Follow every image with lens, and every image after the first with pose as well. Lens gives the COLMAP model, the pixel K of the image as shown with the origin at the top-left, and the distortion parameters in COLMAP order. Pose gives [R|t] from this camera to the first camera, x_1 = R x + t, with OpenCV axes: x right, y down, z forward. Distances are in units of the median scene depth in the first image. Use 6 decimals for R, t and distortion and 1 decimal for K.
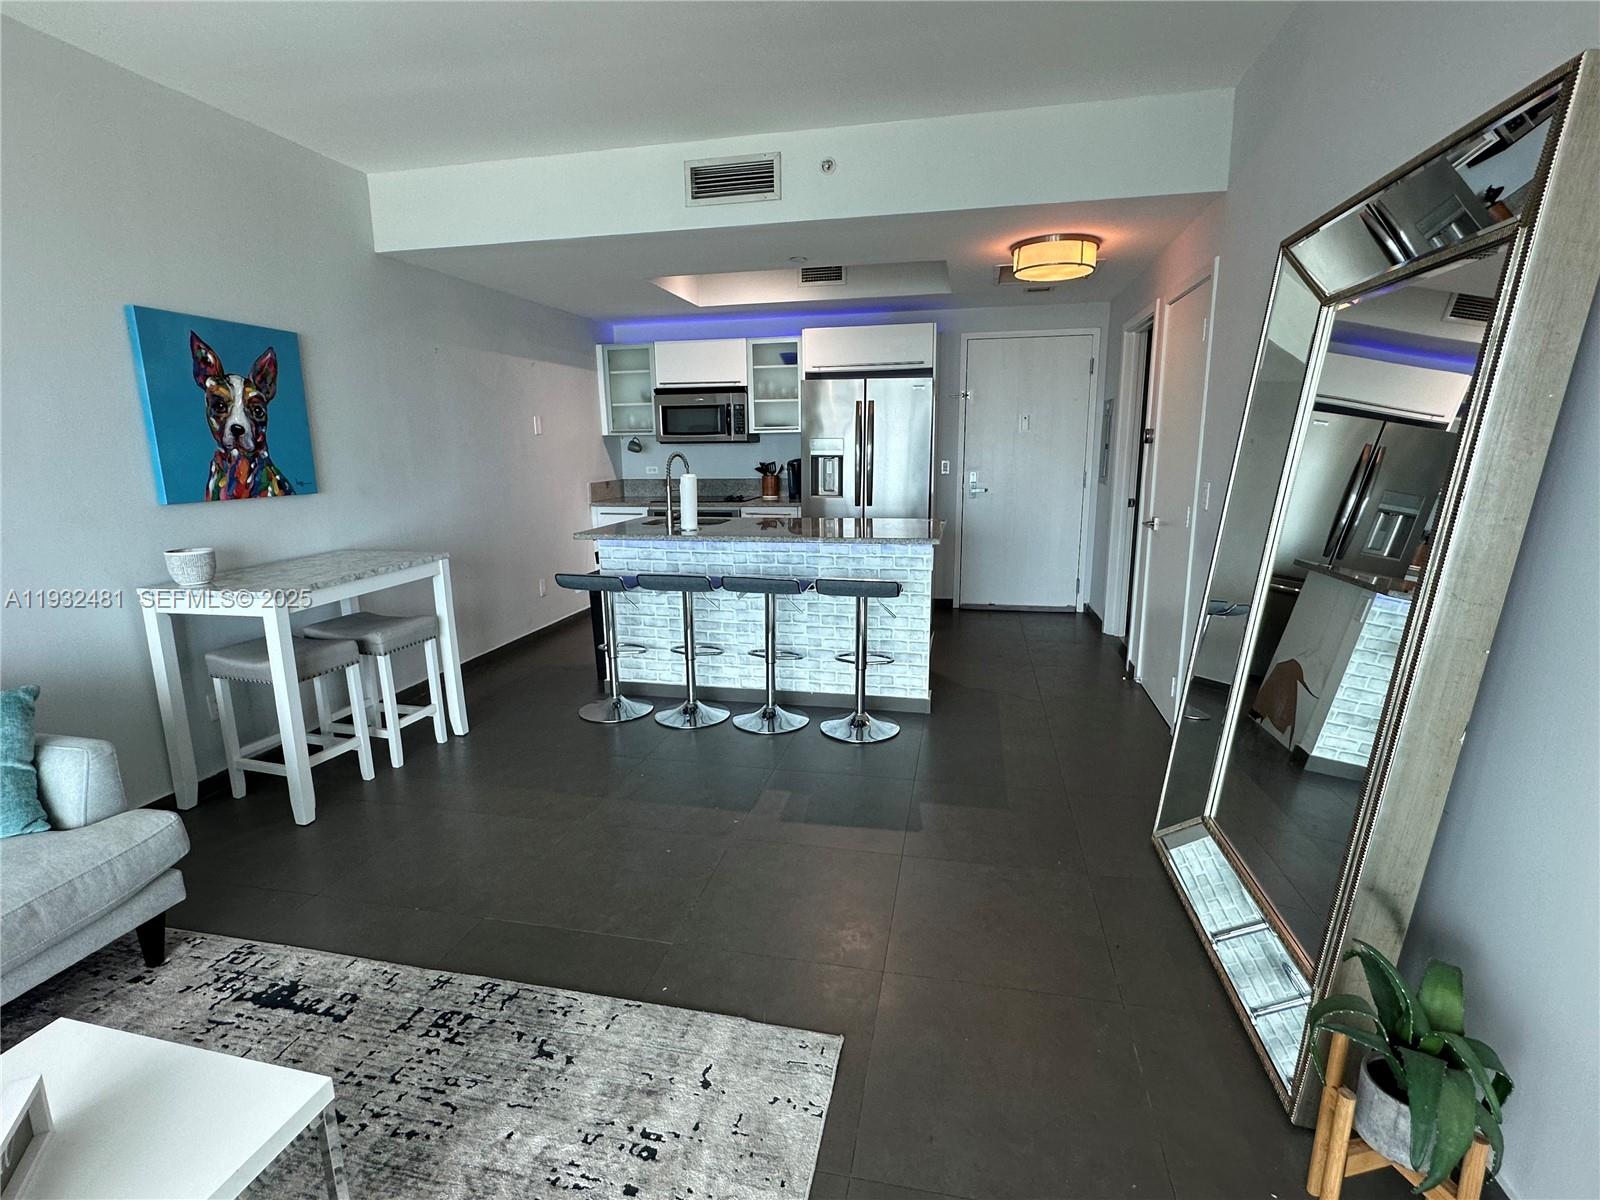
lens RADIAL K [[768.0, 0, 800.0], [0, 768.0, 600.0], [0, 0, 1]] dist [-0.002622, -0.000501]
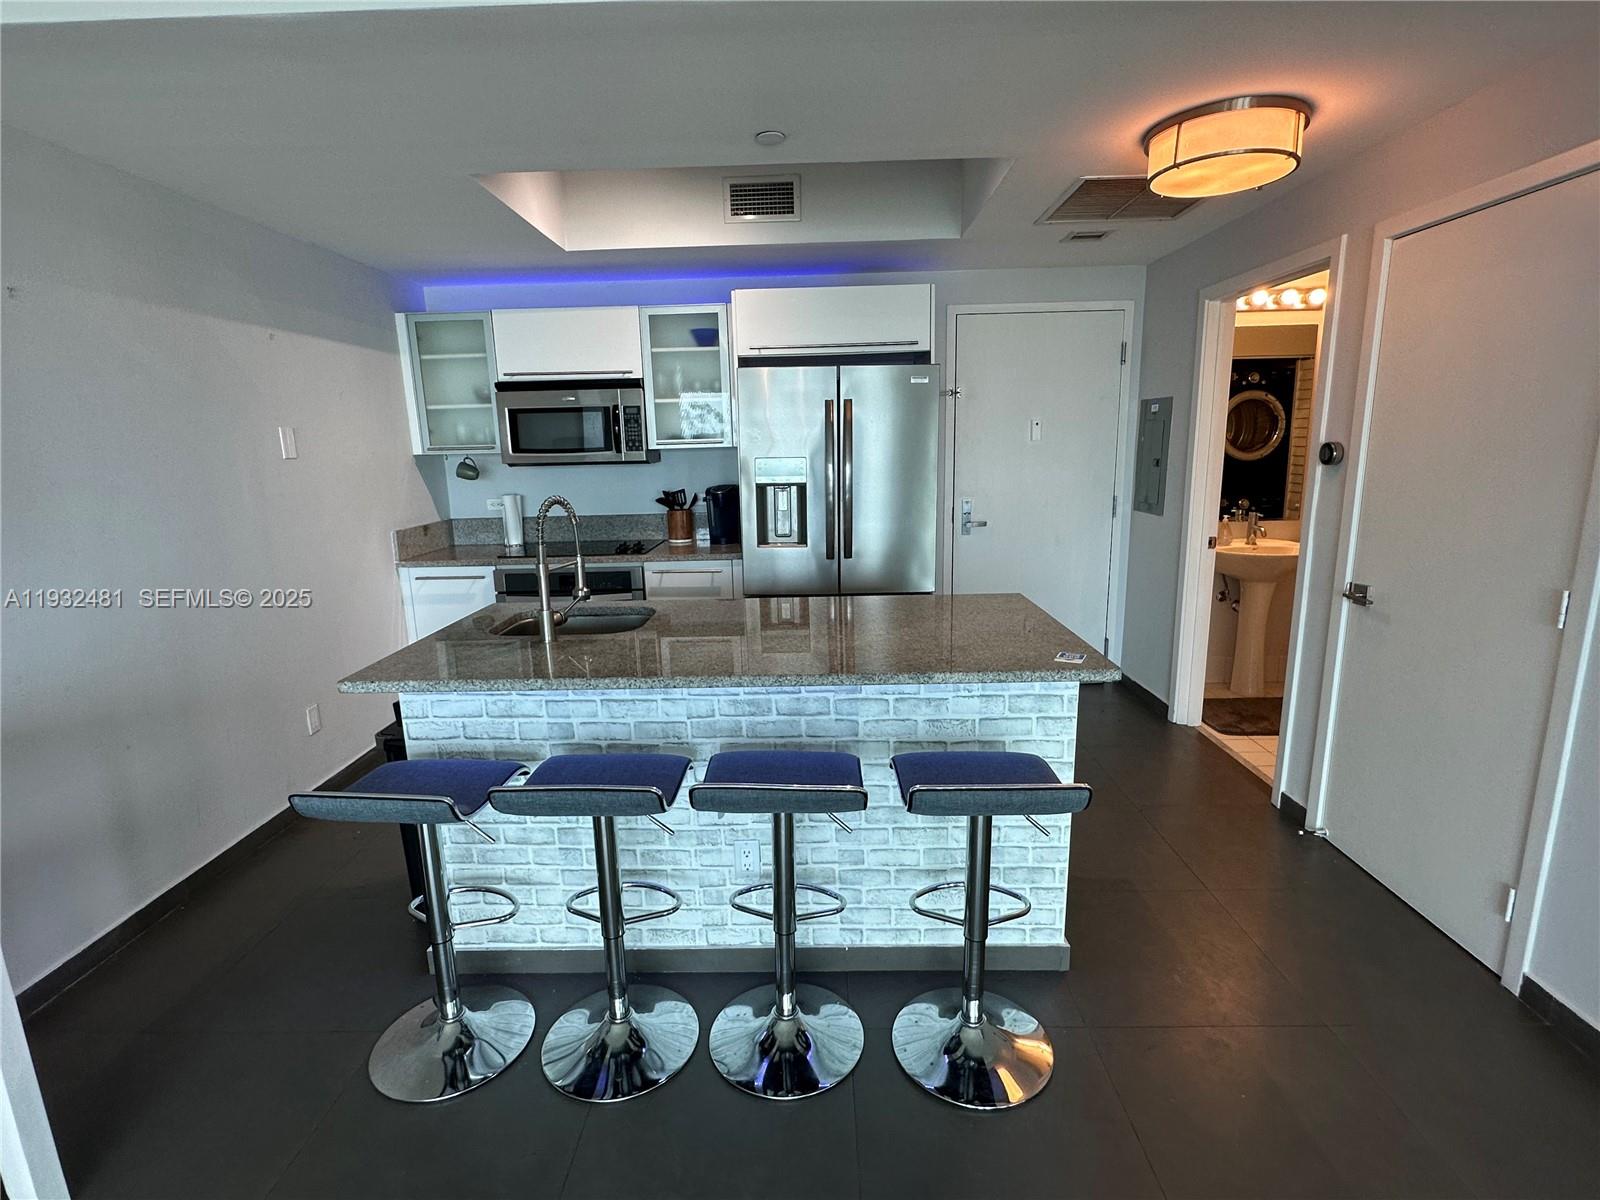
lens RADIAL K [[768.0, 0, 800.0], [0, 768.0, 600.0], [0, 0, 1]] dist [-0.002622, -0.000501]
pose [[0.981020, -0.049326, 0.187529, -0.093461], [0.050173, 0.998740, 0.000228, -0.108714], [-0.187304, 0.009185, 0.982259, 0.437194]]
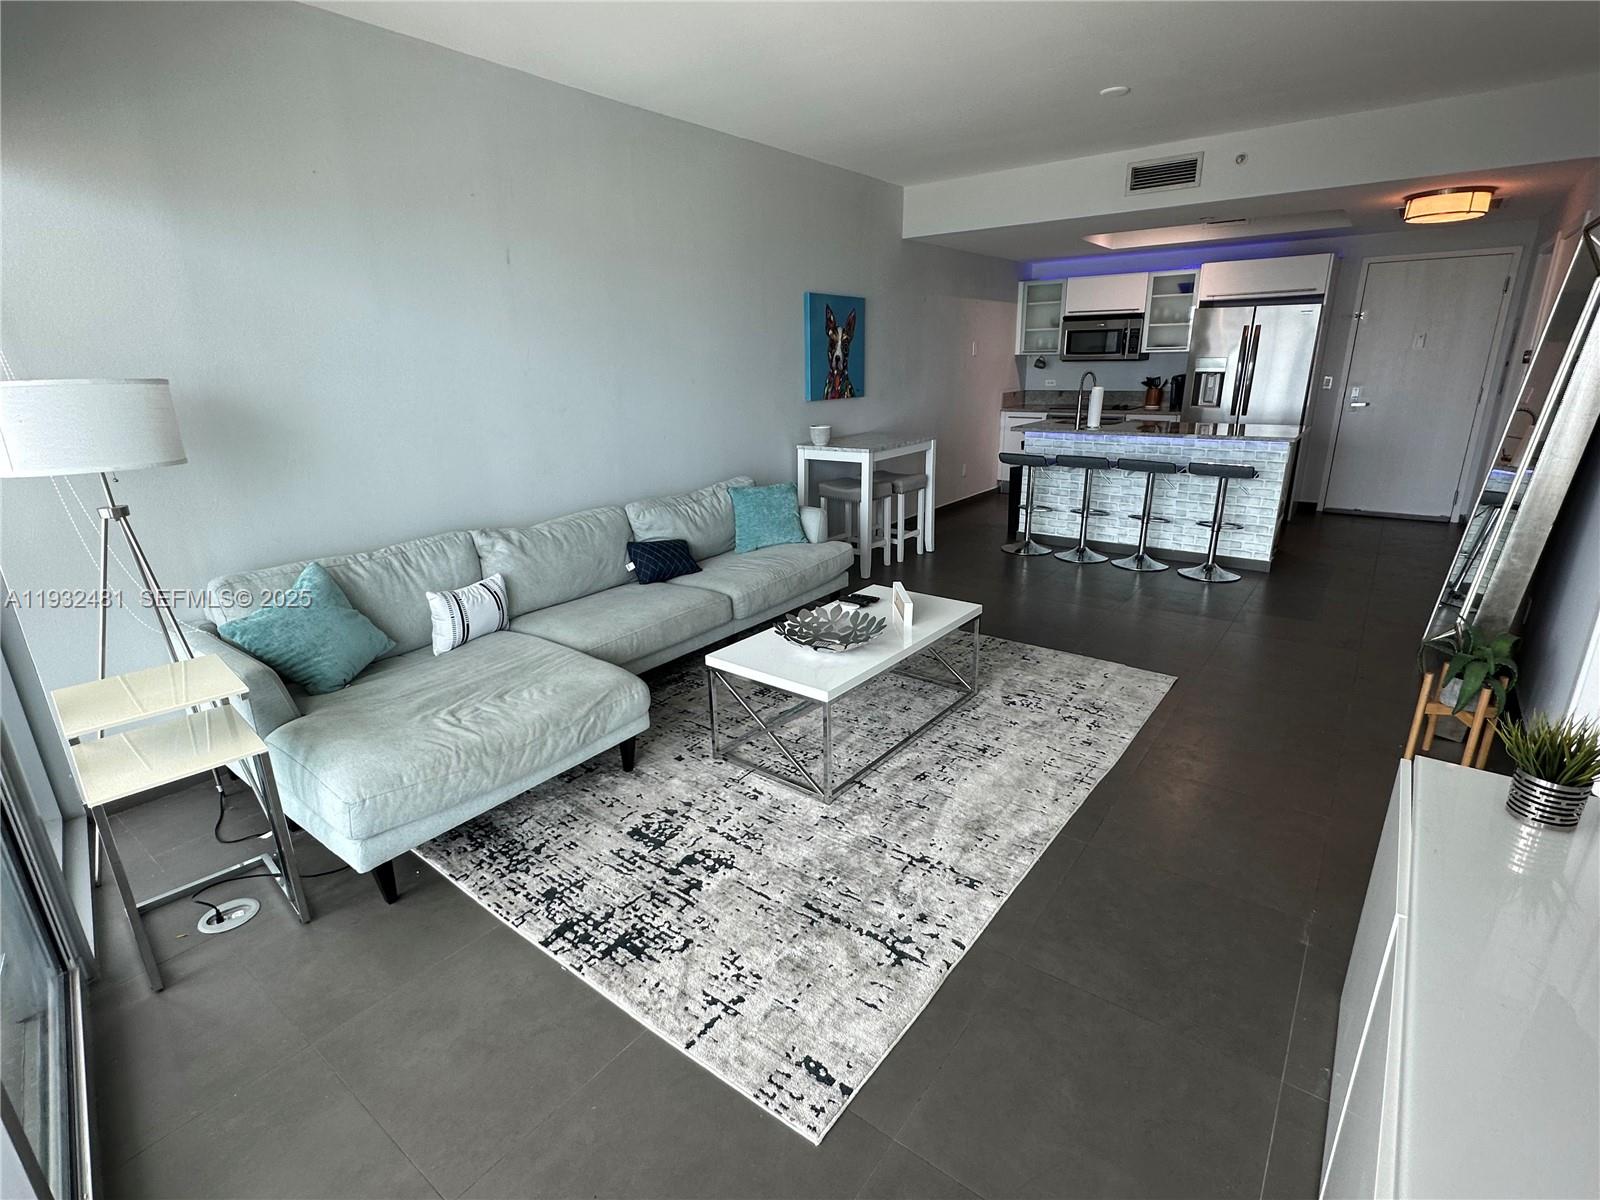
lens RADIAL K [[768.0, 0, 800.0], [0, 768.0, 600.0], [0, 0, 1]] dist [-0.002622, -0.000501]
pose [[0.905810, 0.122050, -0.405723, -0.019683], [-0.076782, 0.989042, 0.126101, 0.078771], [0.416668, -0.083071, 0.905255, -0.483743]]
